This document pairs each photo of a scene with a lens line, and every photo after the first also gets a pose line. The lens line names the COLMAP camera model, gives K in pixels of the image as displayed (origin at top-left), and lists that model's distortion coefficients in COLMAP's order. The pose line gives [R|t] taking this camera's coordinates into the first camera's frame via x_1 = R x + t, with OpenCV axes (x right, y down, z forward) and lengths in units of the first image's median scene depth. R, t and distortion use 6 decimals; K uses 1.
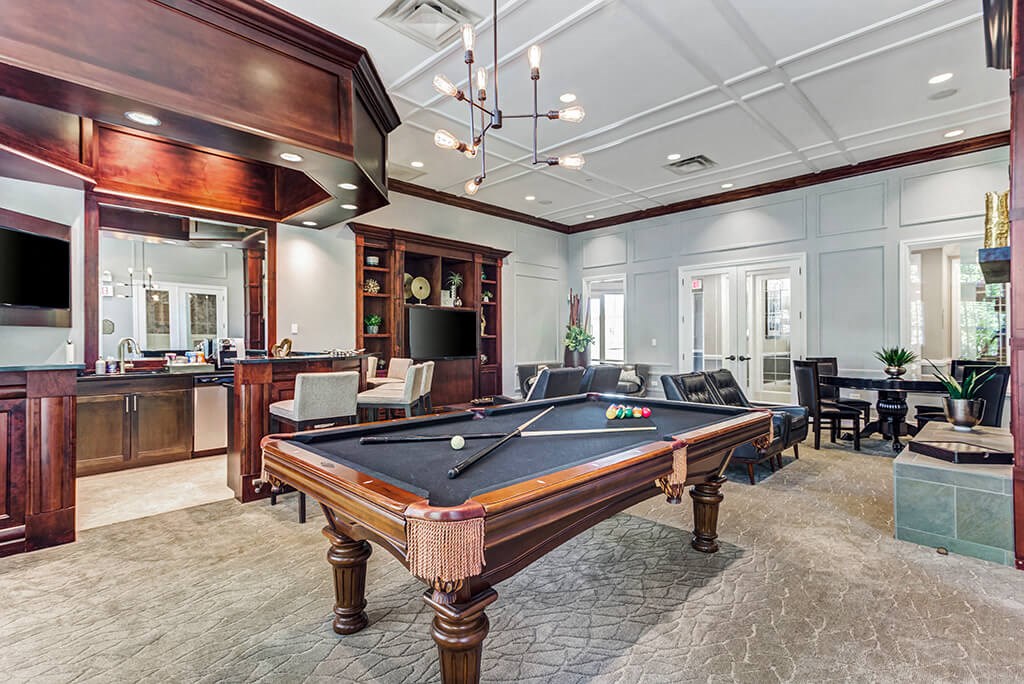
lens RADIAL K [[486.1, 0, 513.7], [0, 486.1, 333.3], [0, 0, 1]] dist [0.000207, 0.000047]
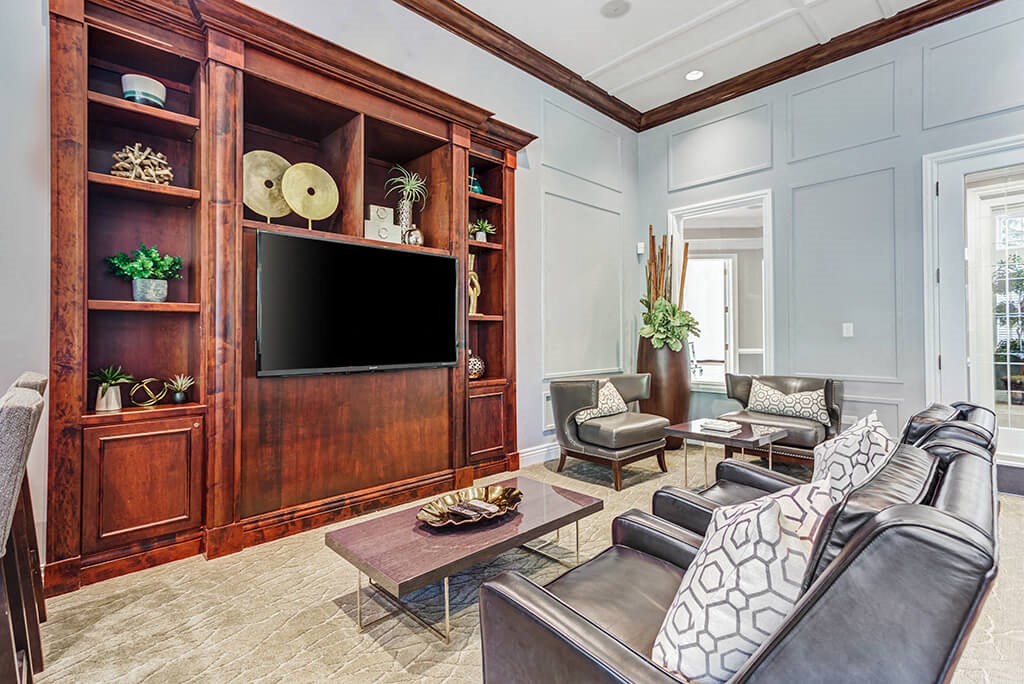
lens RADIAL K [[486.1, 0, 513.7], [0, 486.1, 333.3], [0, 0, 1]] dist [0.000207, 0.000047]
pose [[0.999743, -0.001492, -0.022630, -0.015911], [0.001729, 0.999944, 0.010426, 0.017162], [0.022613, -0.010463, 0.999690, 0.558300]]
